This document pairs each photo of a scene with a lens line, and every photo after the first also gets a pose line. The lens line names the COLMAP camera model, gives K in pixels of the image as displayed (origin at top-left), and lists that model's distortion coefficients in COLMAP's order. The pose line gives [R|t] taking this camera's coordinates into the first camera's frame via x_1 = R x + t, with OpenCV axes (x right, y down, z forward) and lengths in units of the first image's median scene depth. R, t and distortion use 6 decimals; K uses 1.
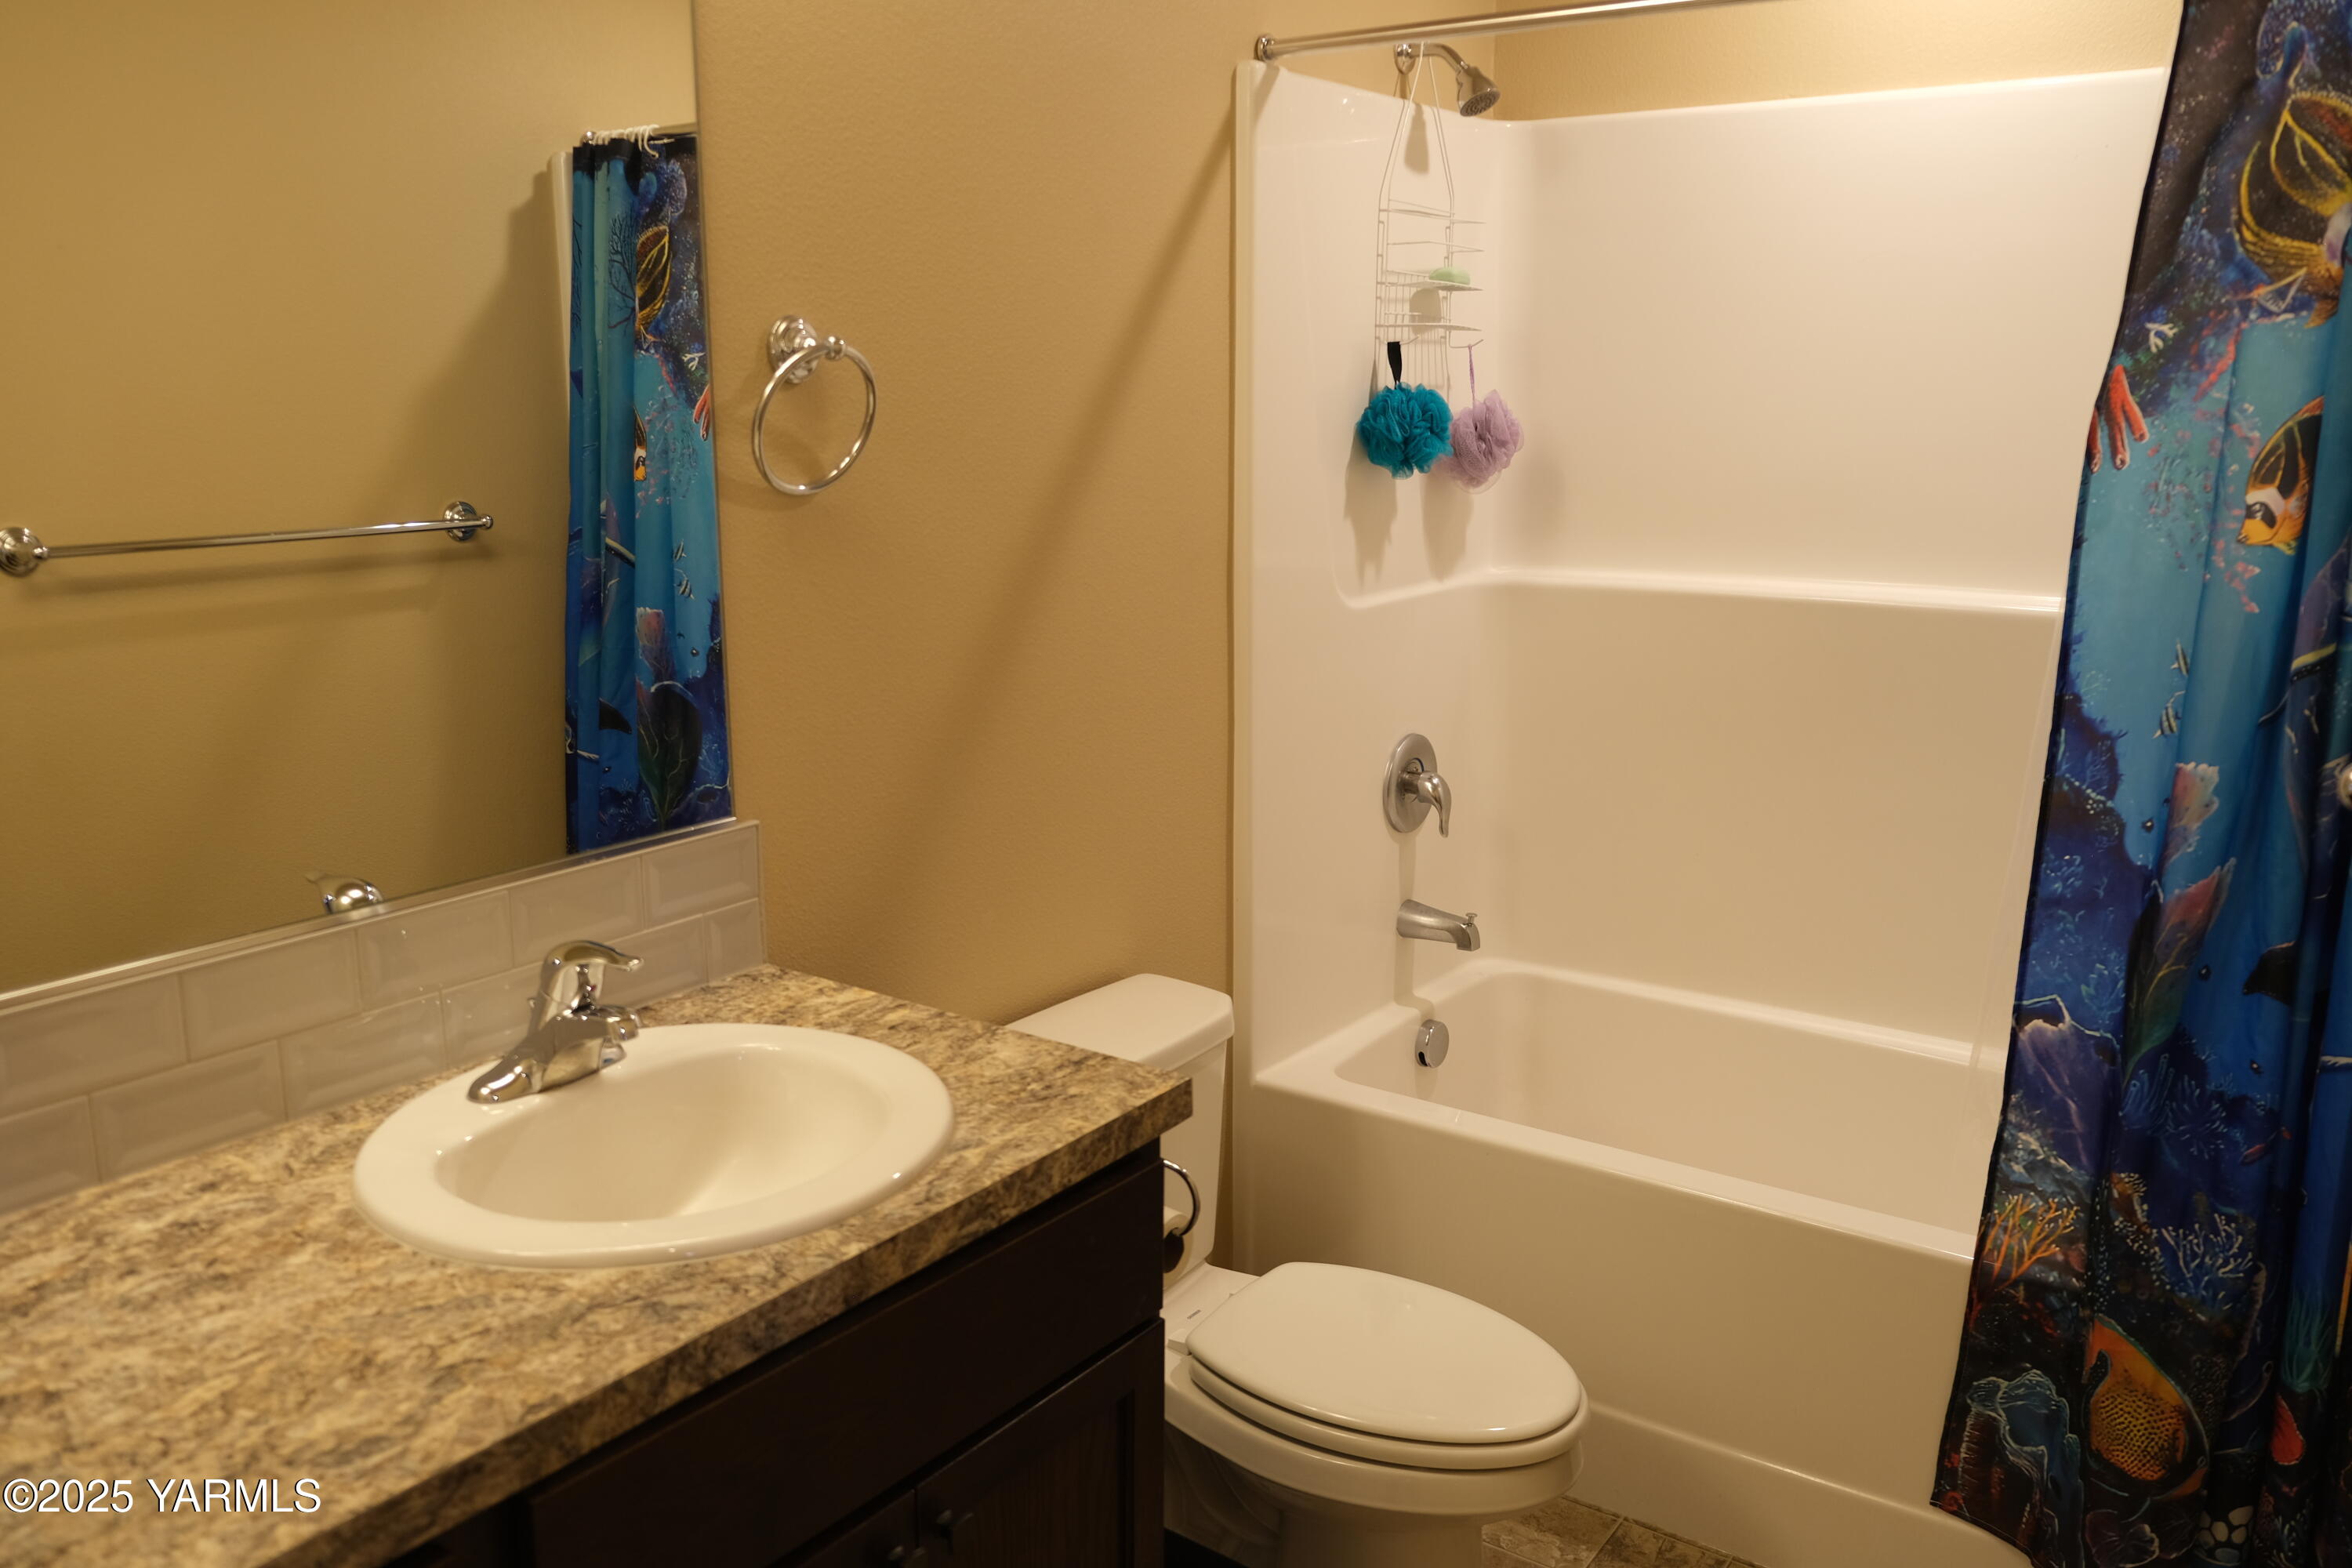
lens RADIAL K [[1819.7, 0, 1173.4], [0, 1819.7, 779.5], [0, 0, 1]] dist [-0.047694, 0.036028]
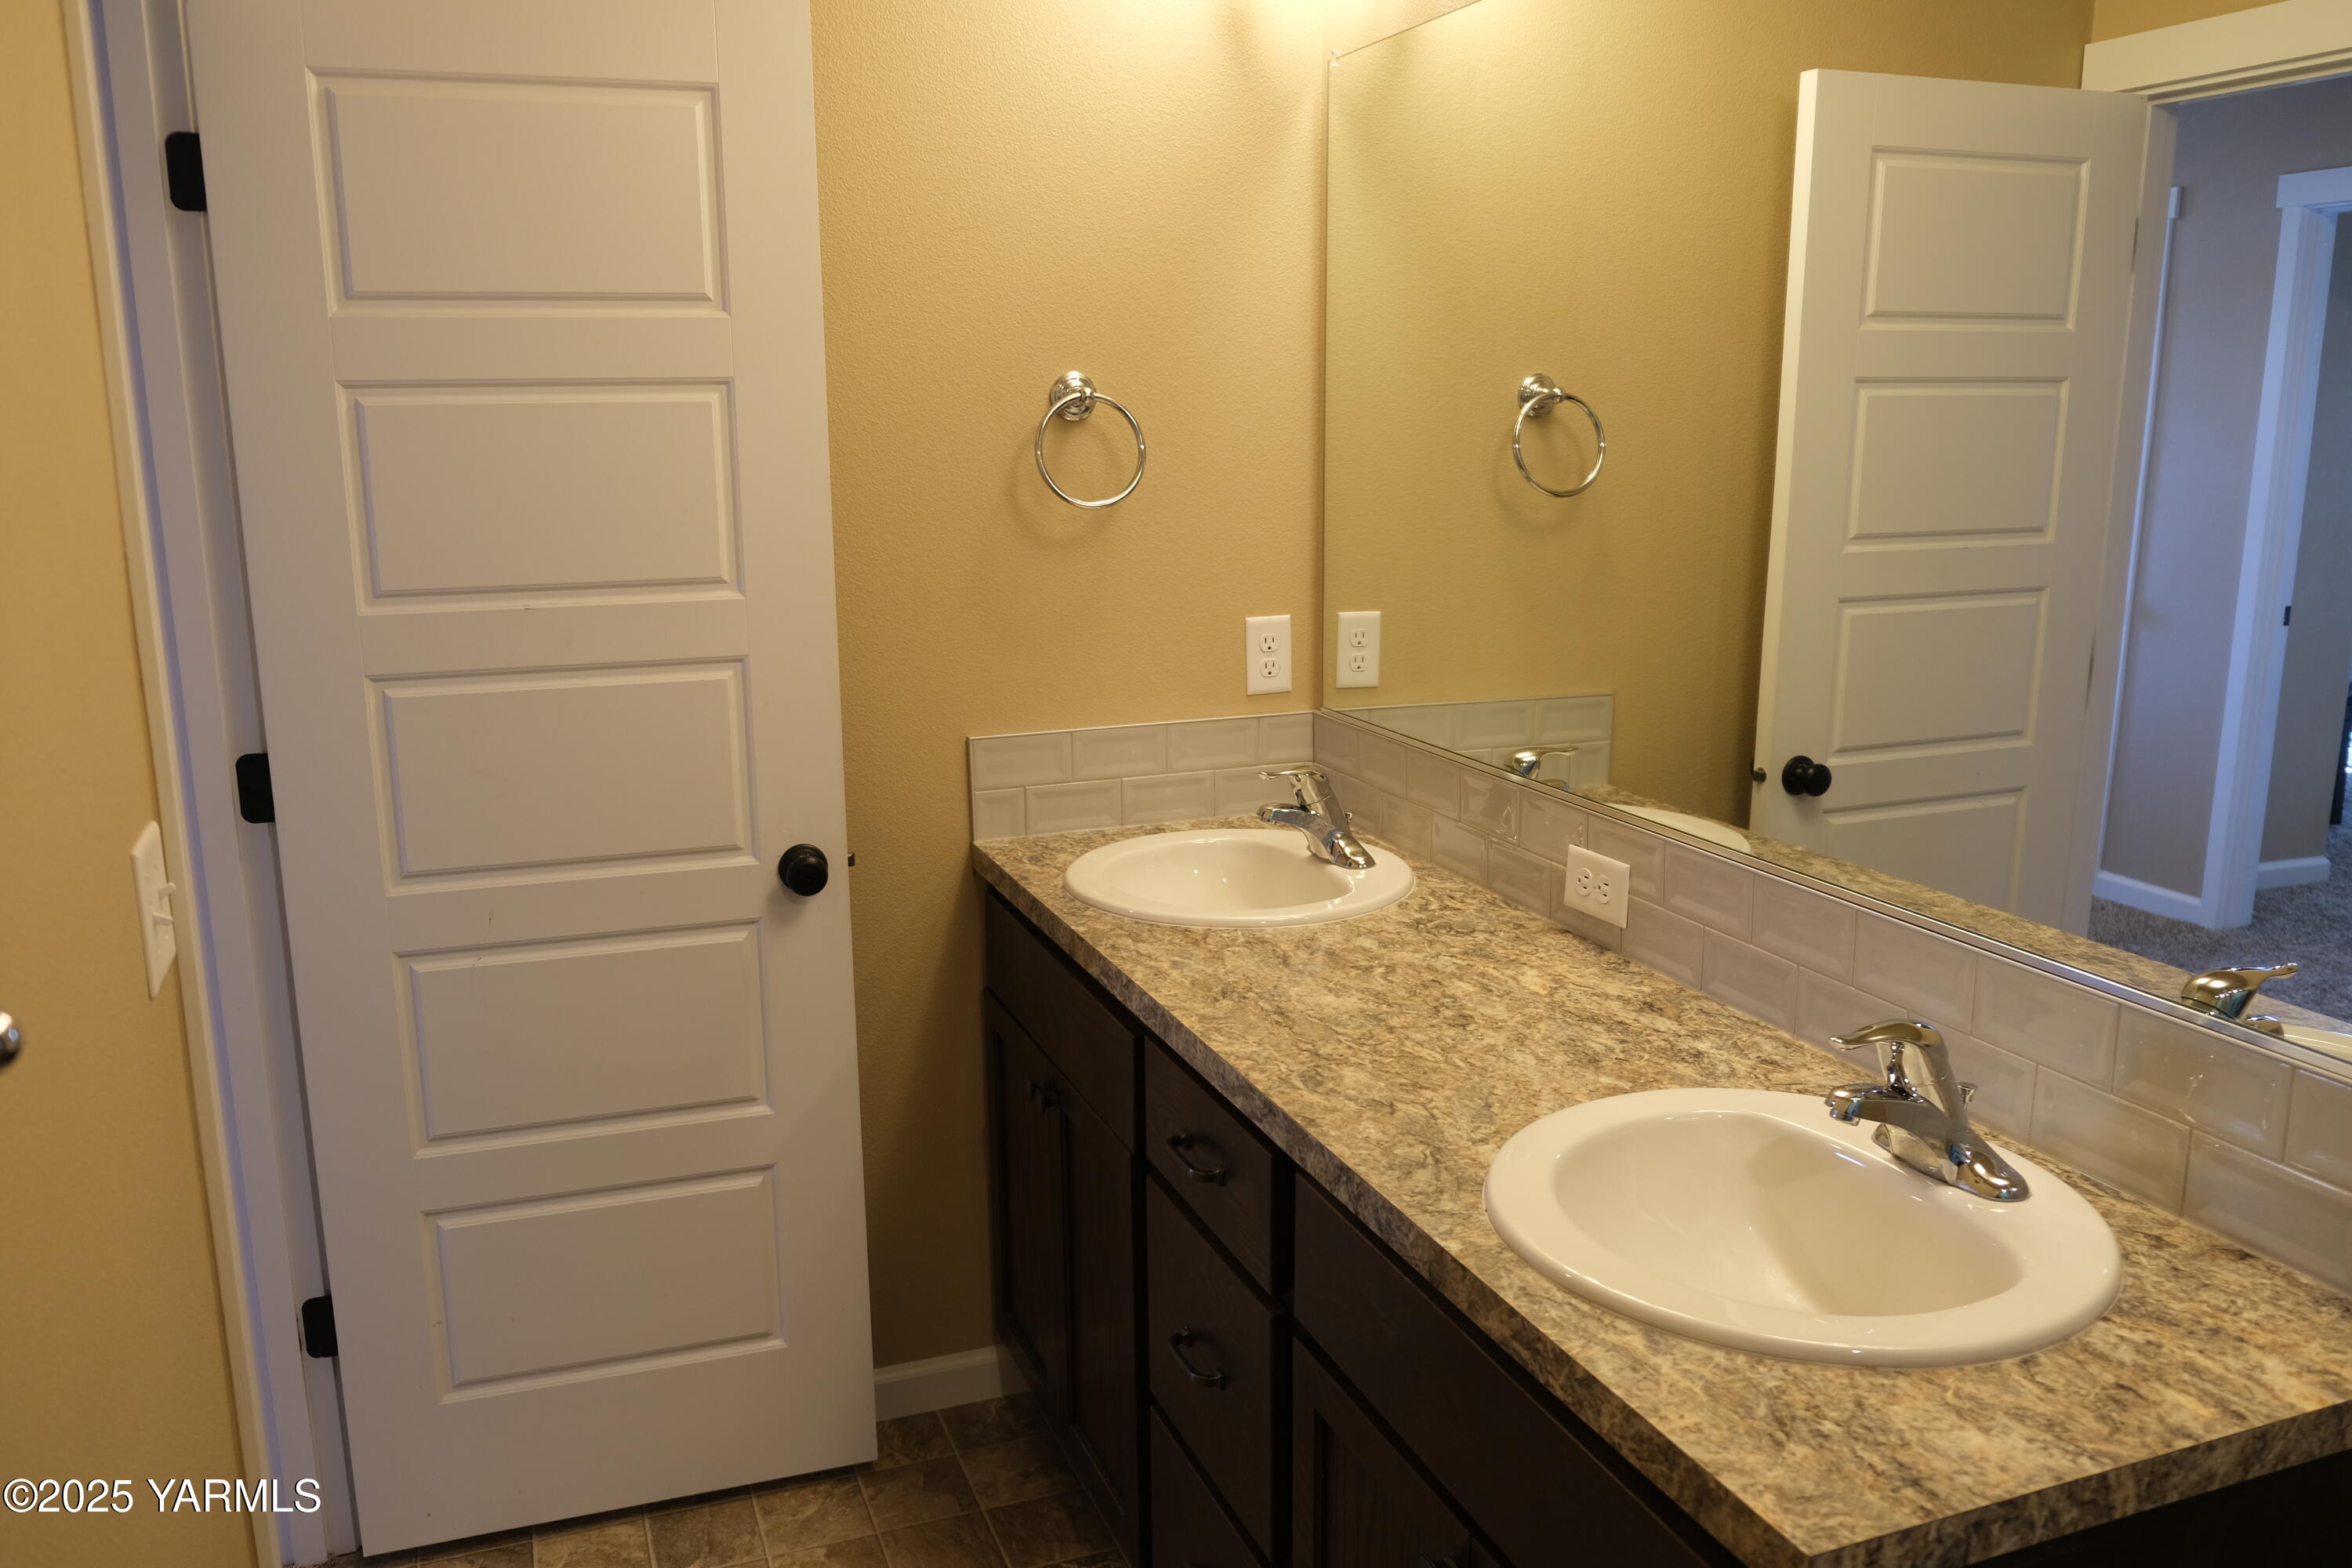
lens RADIAL K [[1819.7, 0, 1168.2], [0, 1819.7, 799.0], [0, 0, 1]] dist [-0.047694, 0.036028]
pose [[-0.552479, 0.179697, -0.813926, 0.749066], [-0.170468, 0.931487, 0.321362, -0.303121], [0.815909, 0.316294, -0.483994, 1.332870]]
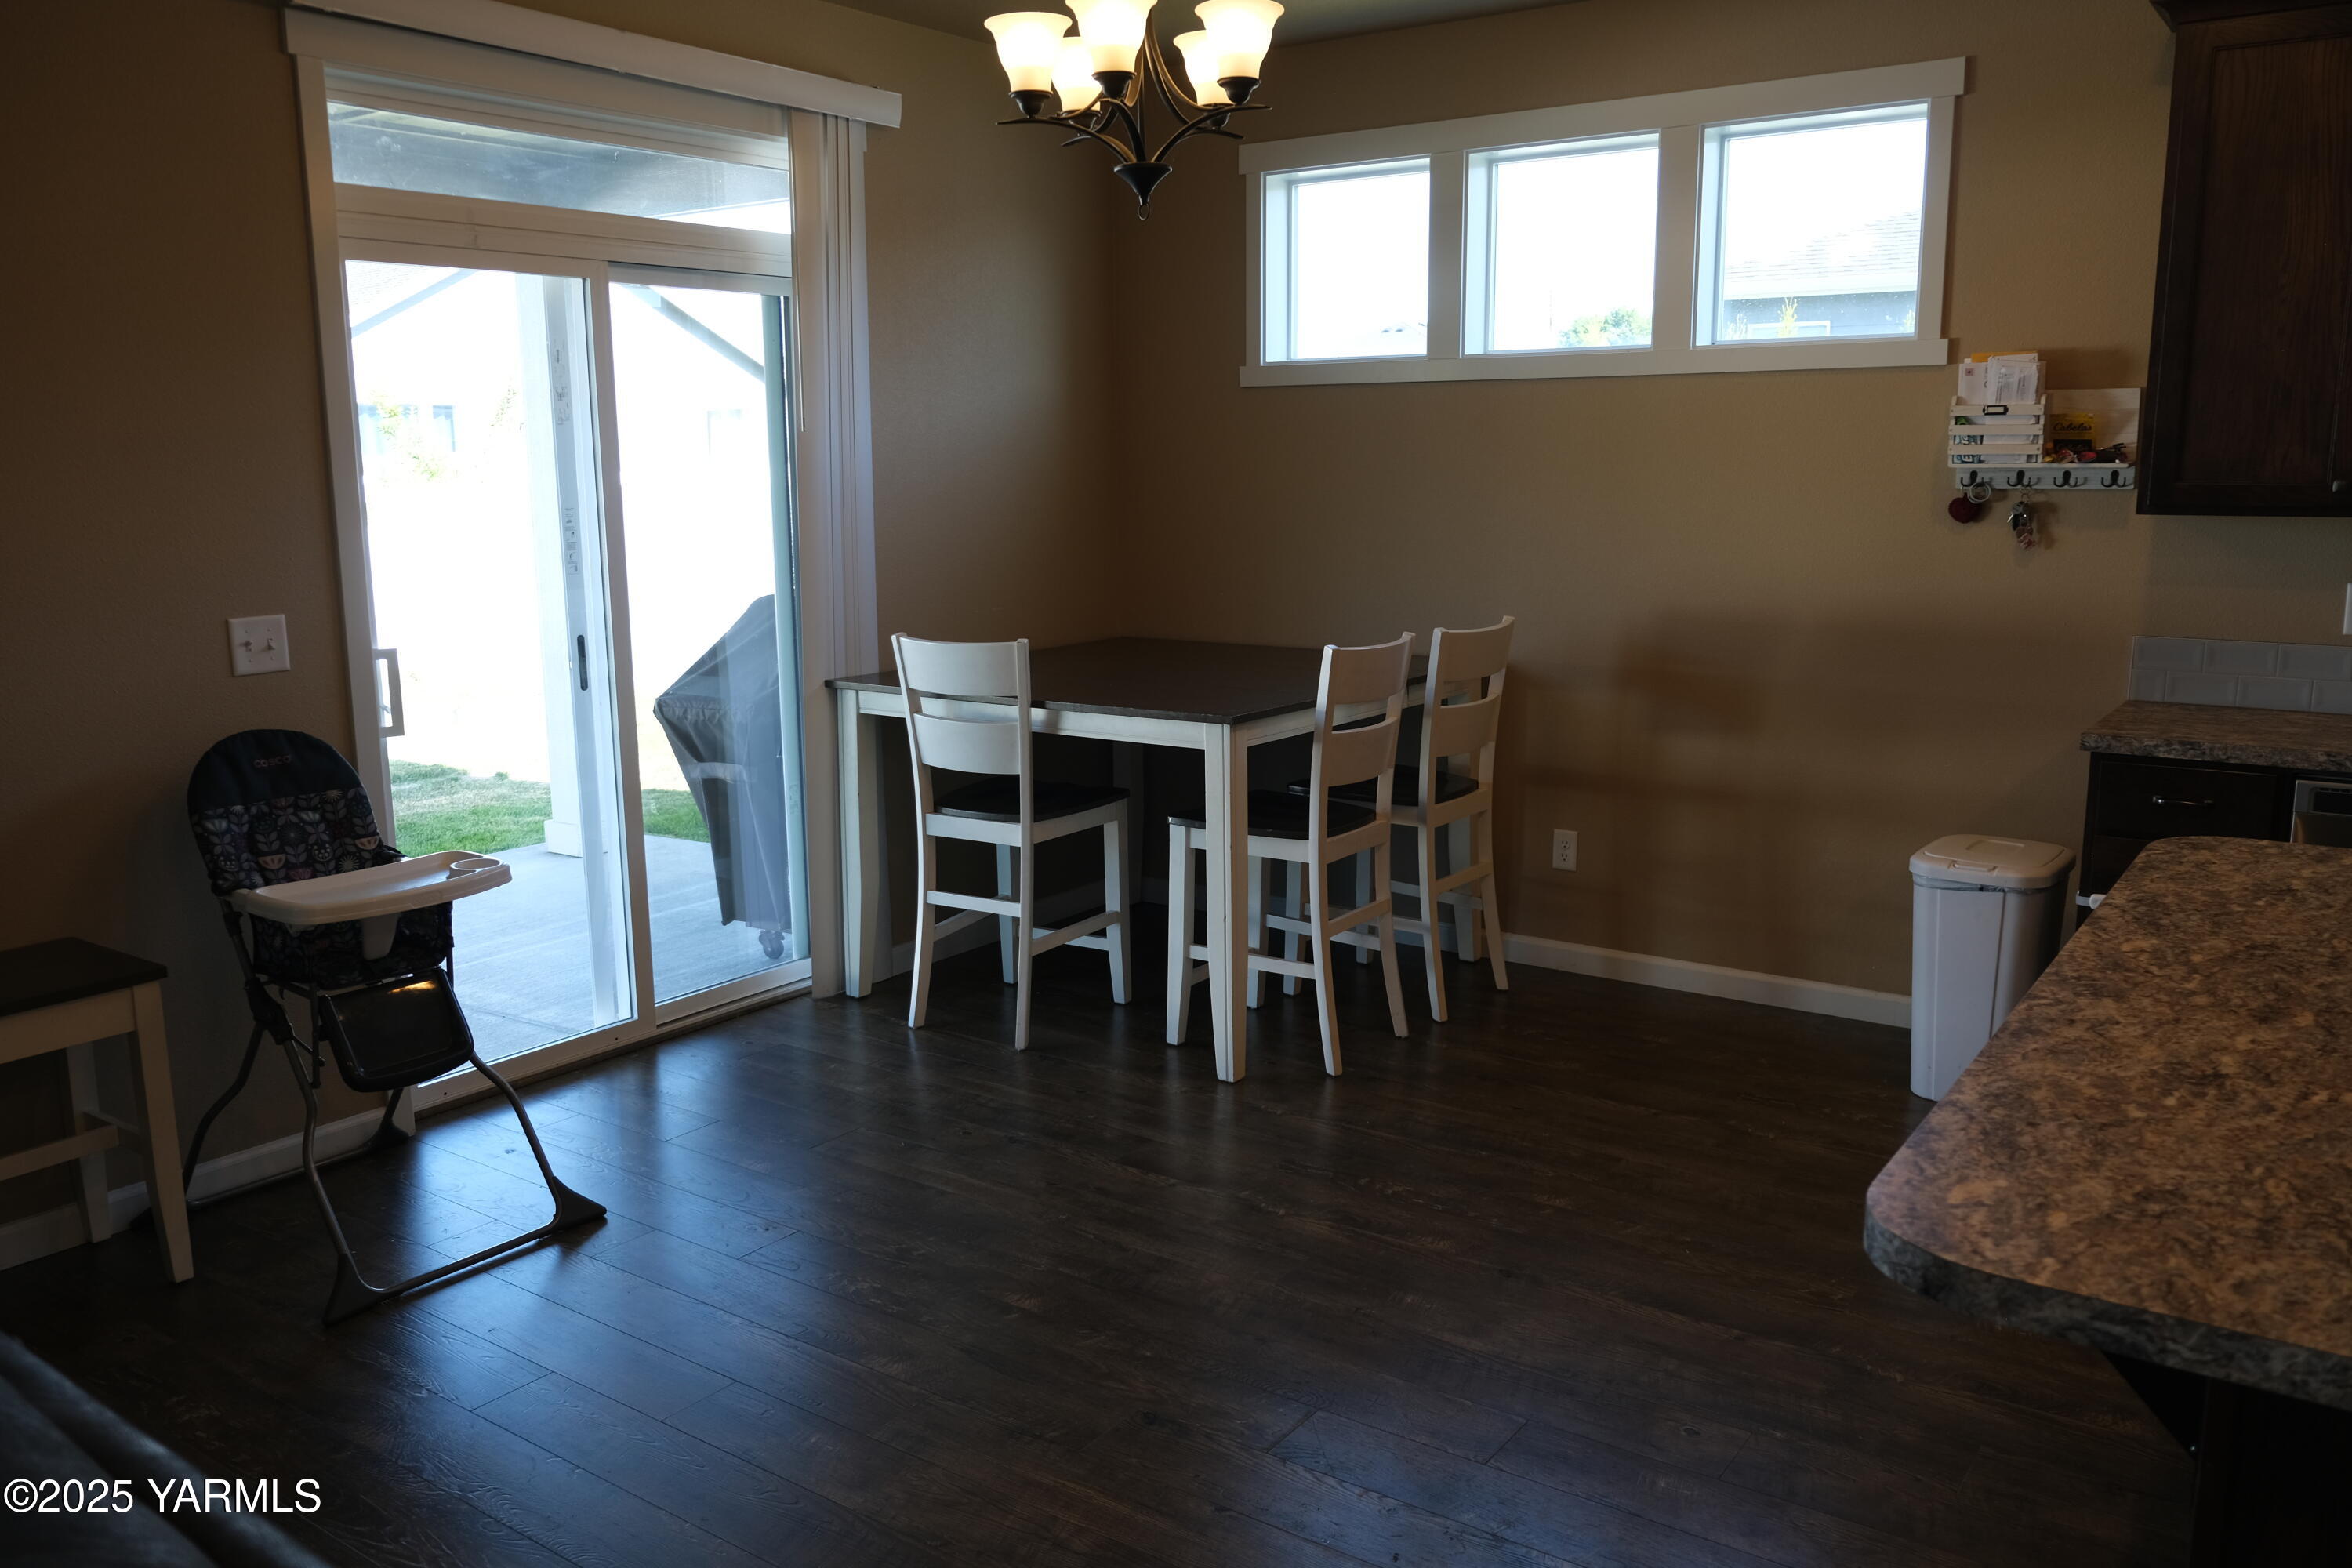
lens RADIAL K [[1819.7, 0, 1170.7], [0, 1819.7, 784.9], [0, 0, 1]] dist [-0.047694, 0.036028]
pose [[0.999971, -0.003492, 0.006720, -1.208063], [0.003686, 0.999568, -0.029147, 0.065414], [-0.006616, 0.029171, 0.999553, -0.305019]]
